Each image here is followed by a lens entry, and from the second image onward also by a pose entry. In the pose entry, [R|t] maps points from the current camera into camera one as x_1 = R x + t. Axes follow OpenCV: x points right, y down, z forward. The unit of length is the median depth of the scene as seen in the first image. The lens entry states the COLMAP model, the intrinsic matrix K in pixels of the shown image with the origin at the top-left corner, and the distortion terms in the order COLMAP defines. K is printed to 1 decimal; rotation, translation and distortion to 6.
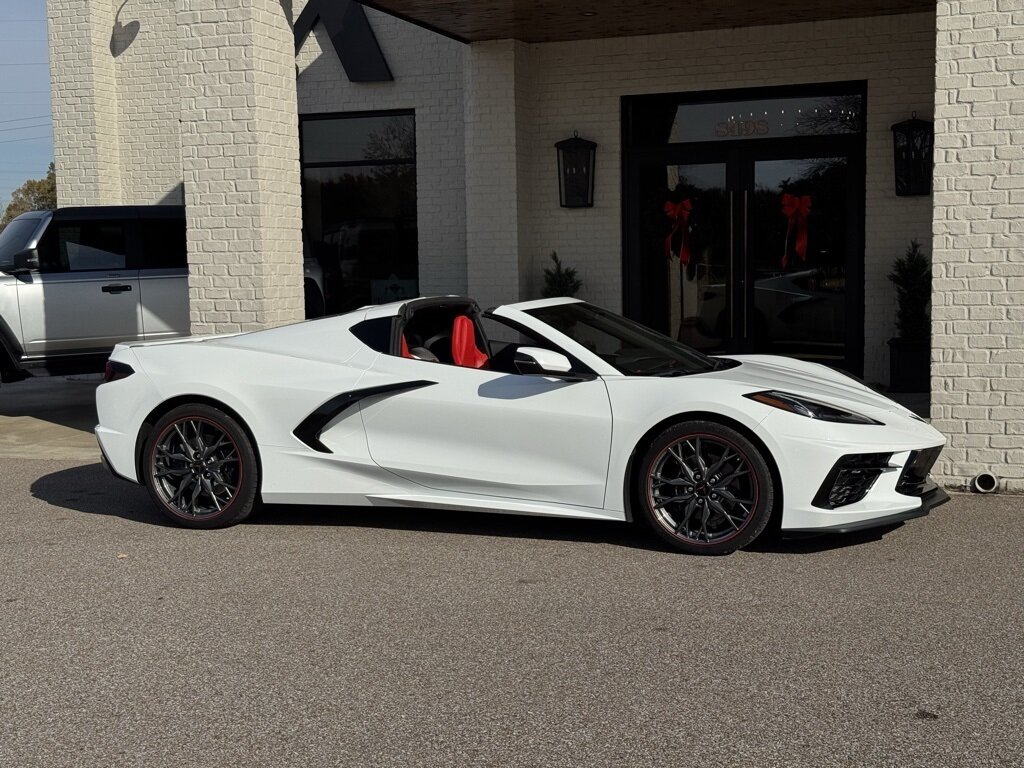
lens RADIAL K [[1427.7, 0, 507.7], [0, 1427.7, 386.3], [0, 0, 1]] dist [0.208792, -0.470466]
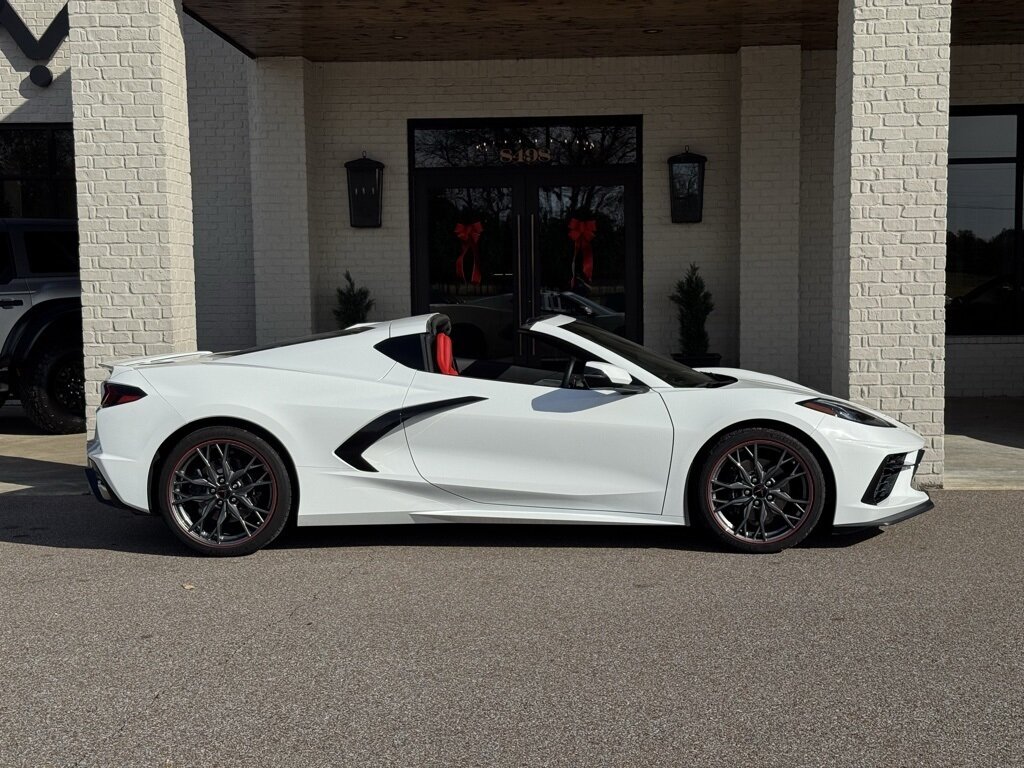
lens RADIAL K [[1428.5, 0, 507.1], [0, 1428.5, 388.1], [0, 0, 1]] dist [0.193095, -0.394198]
pose [[0.954330, -0.018665, 0.298170, -0.287429], [0.022912, 0.999680, -0.010756, 0.001269], [-0.297874, 0.017097, 0.954452, 0.024213]]
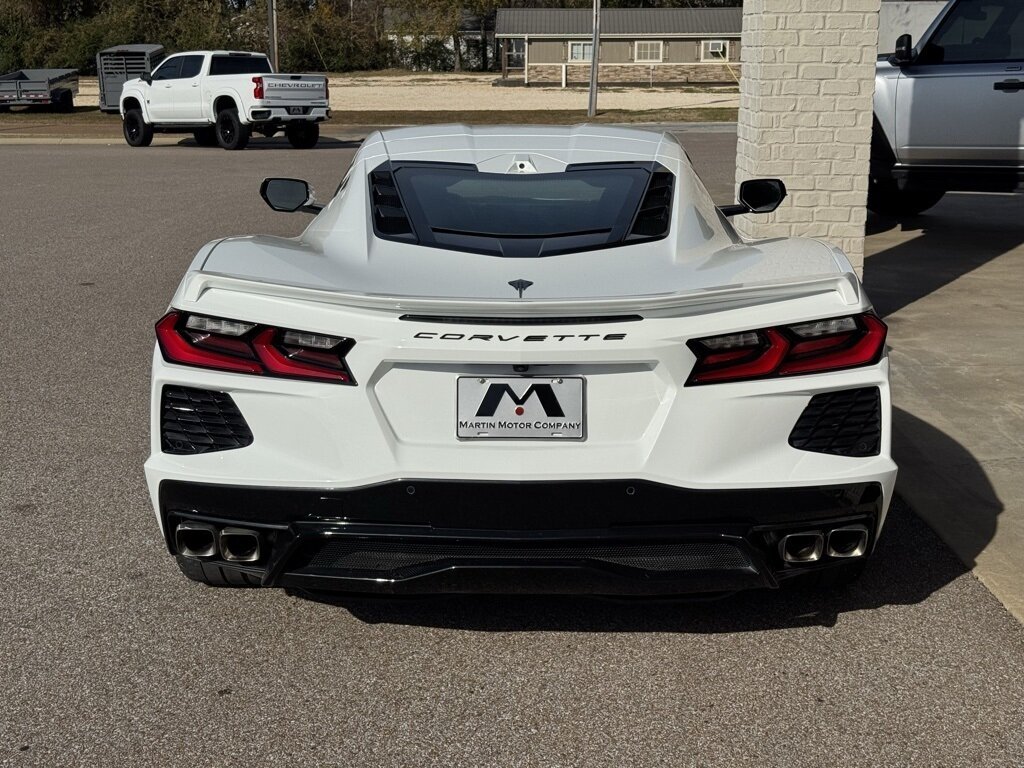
lens RADIAL K [[1418.2, 0, 518.0], [0, 1418.2, 386.3], [0, 0, 1]] dist [0.201928, -0.419635]
pose [[0.374790, 0.229435, -0.898272, 0.578087], [-0.085708, 0.973320, 0.212843, -0.082574], [0.923139, -0.002783, 0.384455, 0.699793]]
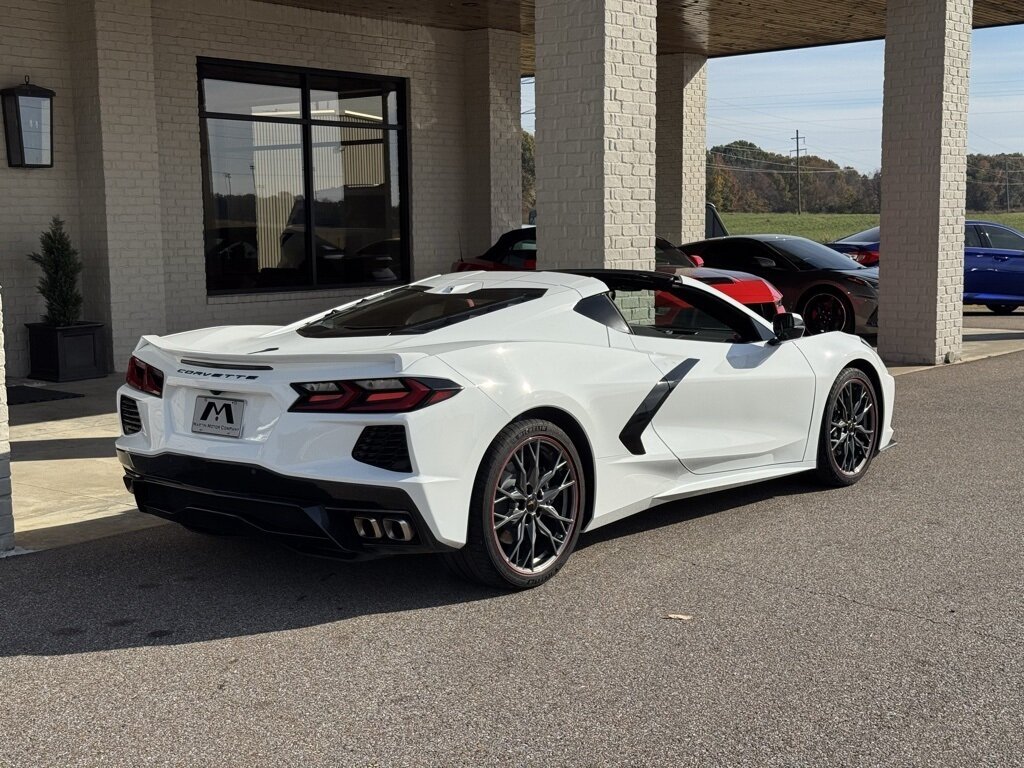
lens RADIAL K [[1423.8, 0, 512.9], [0, 1423.8, 385.2], [0, 0, 1]] dist [0.198338, -0.392874]
pose [[0.340256, -0.094786, 0.935544, -0.813606], [0.089206, 0.993673, 0.068232, -0.050833], [-0.936092, 0.060240, 0.346558, 0.675394]]
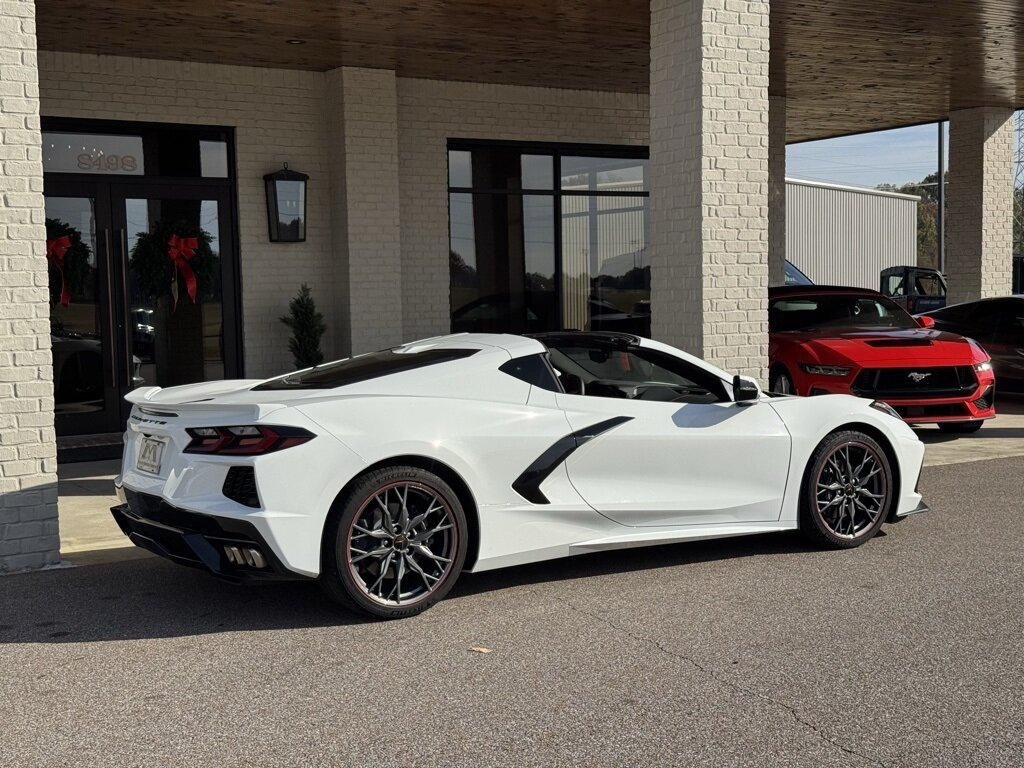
lens RADIAL K [[1428.1, 0, 522.8], [0, 1428.1, 385.0], [0, 0, 1]] dist [0.191109, -0.371899]
pose [[0.612180, -0.048520, 0.789229, -0.736882], [0.078292, 0.996930, 0.000560, -0.026503], [-0.786833, 0.061447, 0.614099, 0.390053]]
